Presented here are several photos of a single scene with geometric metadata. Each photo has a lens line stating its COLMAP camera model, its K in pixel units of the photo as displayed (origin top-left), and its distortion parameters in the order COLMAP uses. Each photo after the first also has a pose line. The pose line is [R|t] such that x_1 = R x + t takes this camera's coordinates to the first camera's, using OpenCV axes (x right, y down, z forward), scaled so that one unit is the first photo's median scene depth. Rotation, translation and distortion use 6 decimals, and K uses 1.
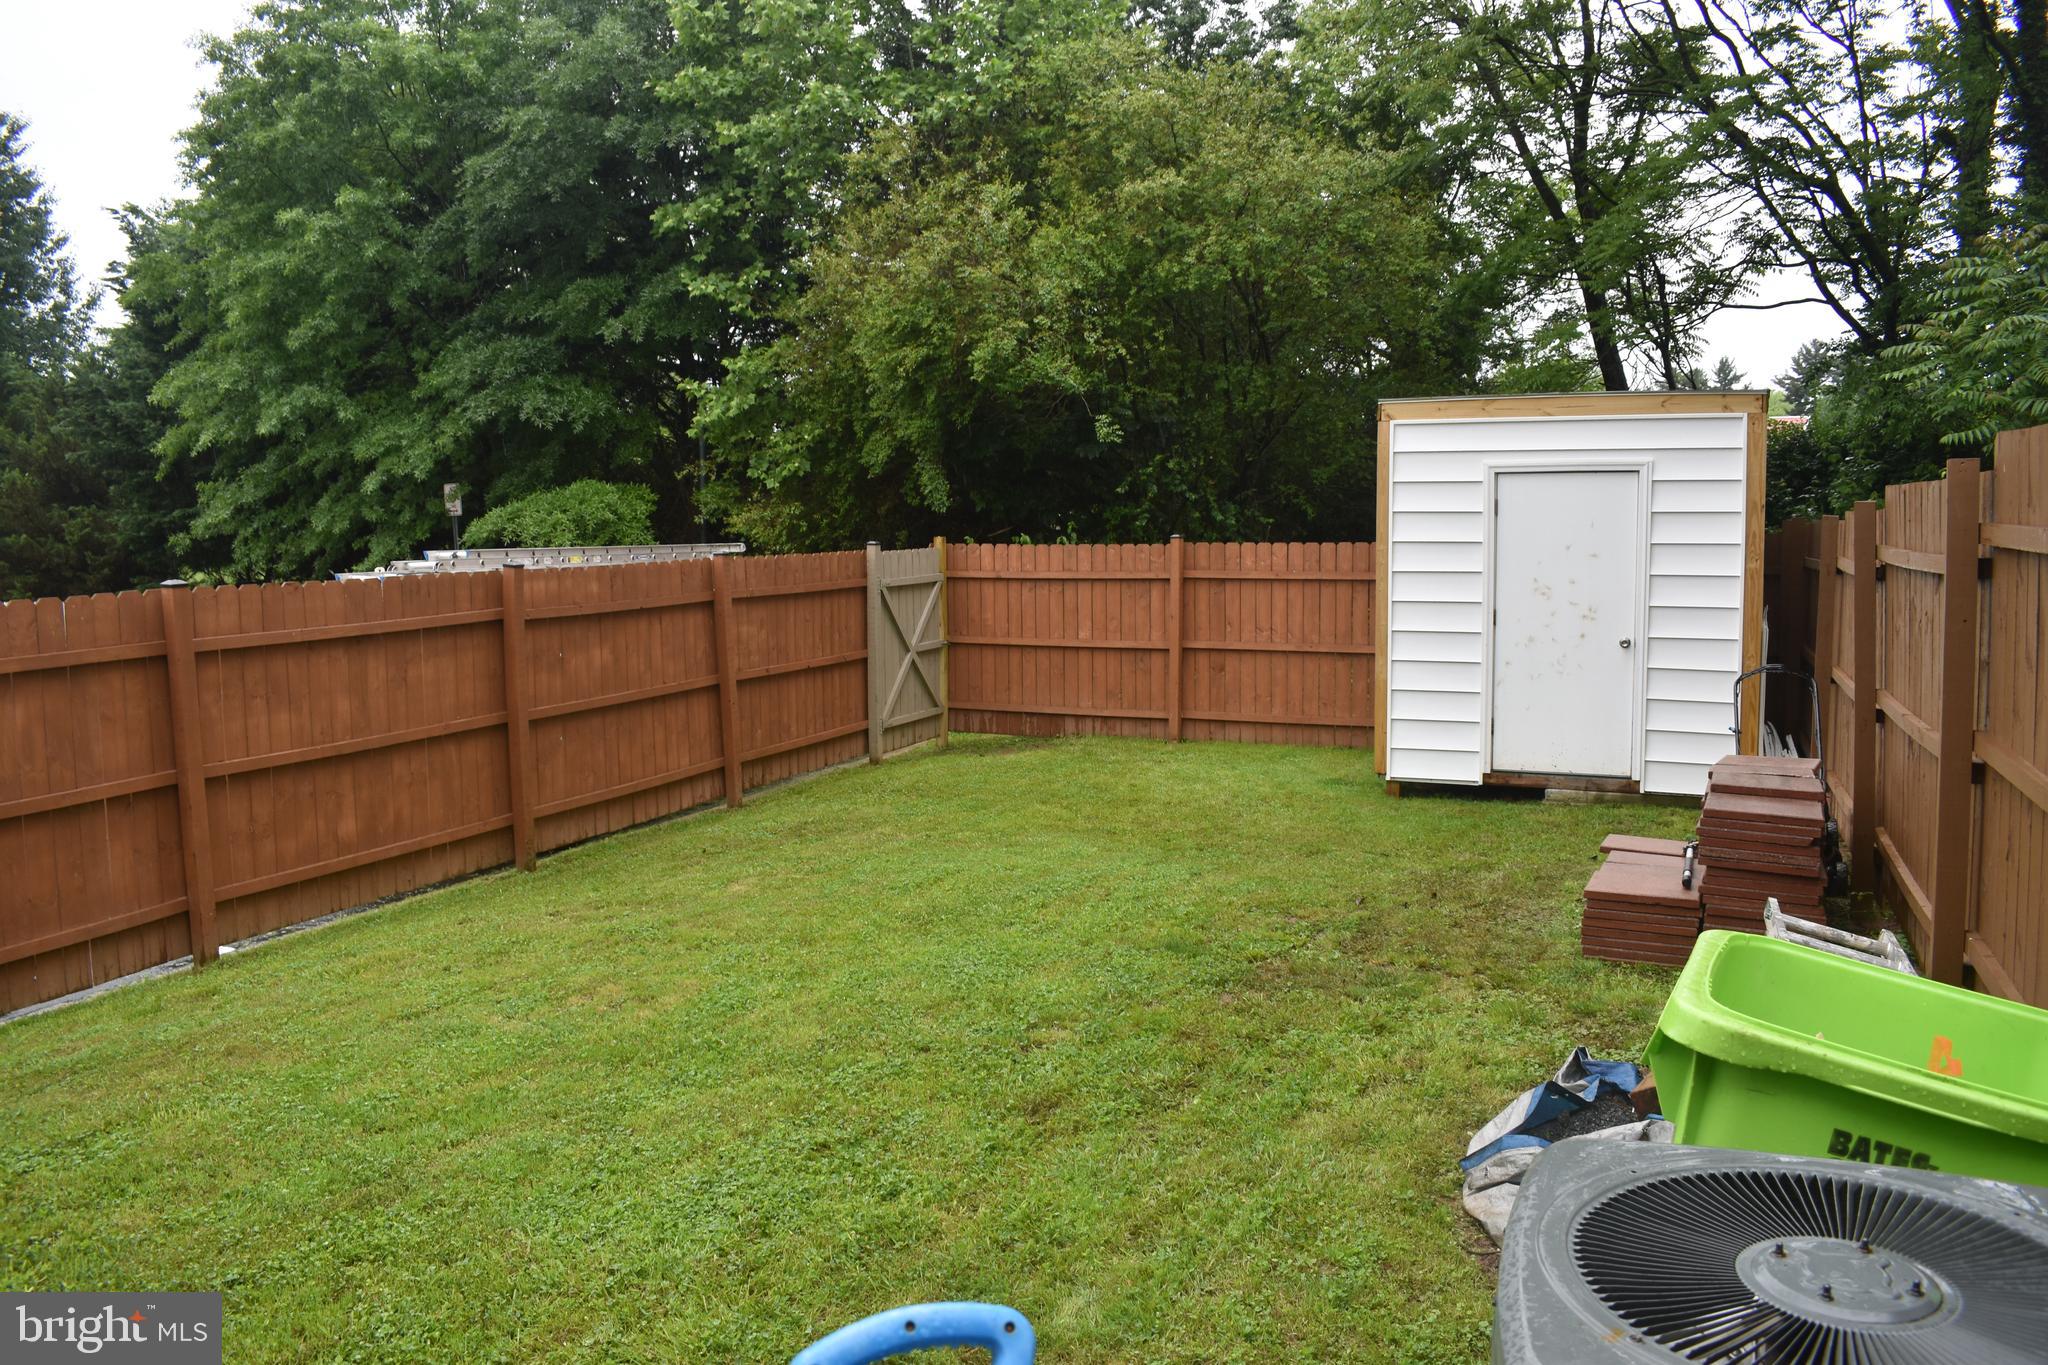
lens RADIAL K [[1604.4, 0, 1021.6], [0, 1604.4, 681.3], [0, 0, 1]] dist [-0.096935, 0.019448]
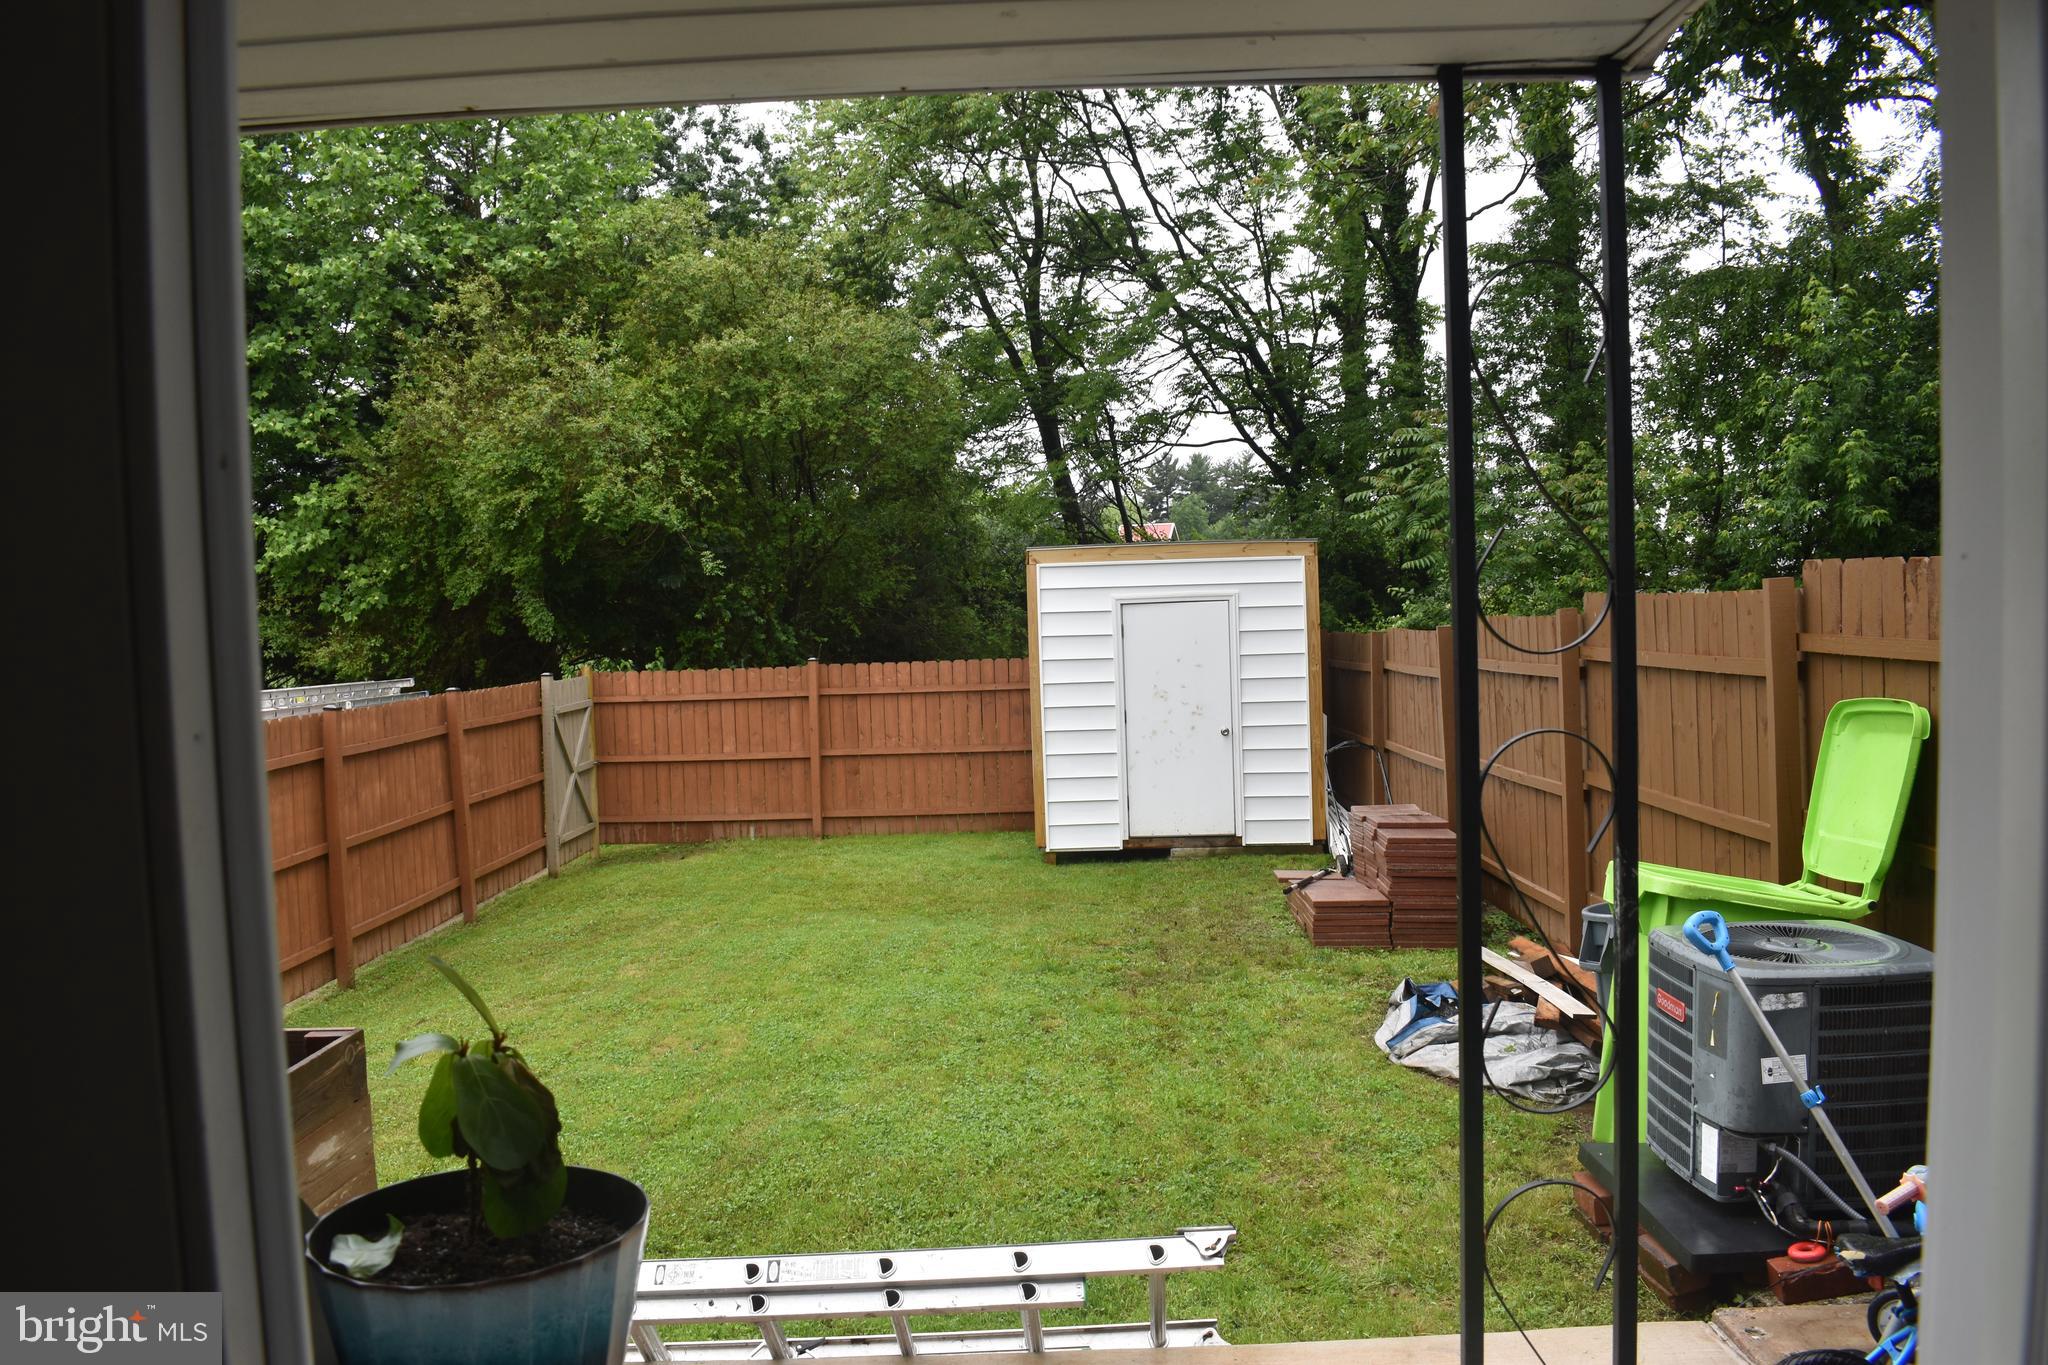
lens RADIAL K [[1604.4, 0, 1021.6], [0, 1604.4, 681.3], [0, 0, 1]] dist [-0.096935, 0.019448]
pose [[0.929006, -0.036374, 0.368272, -0.154687], [0.061030, 0.996590, -0.055522, -0.001415], [-0.364997, 0.074056, 0.928059, -0.100428]]
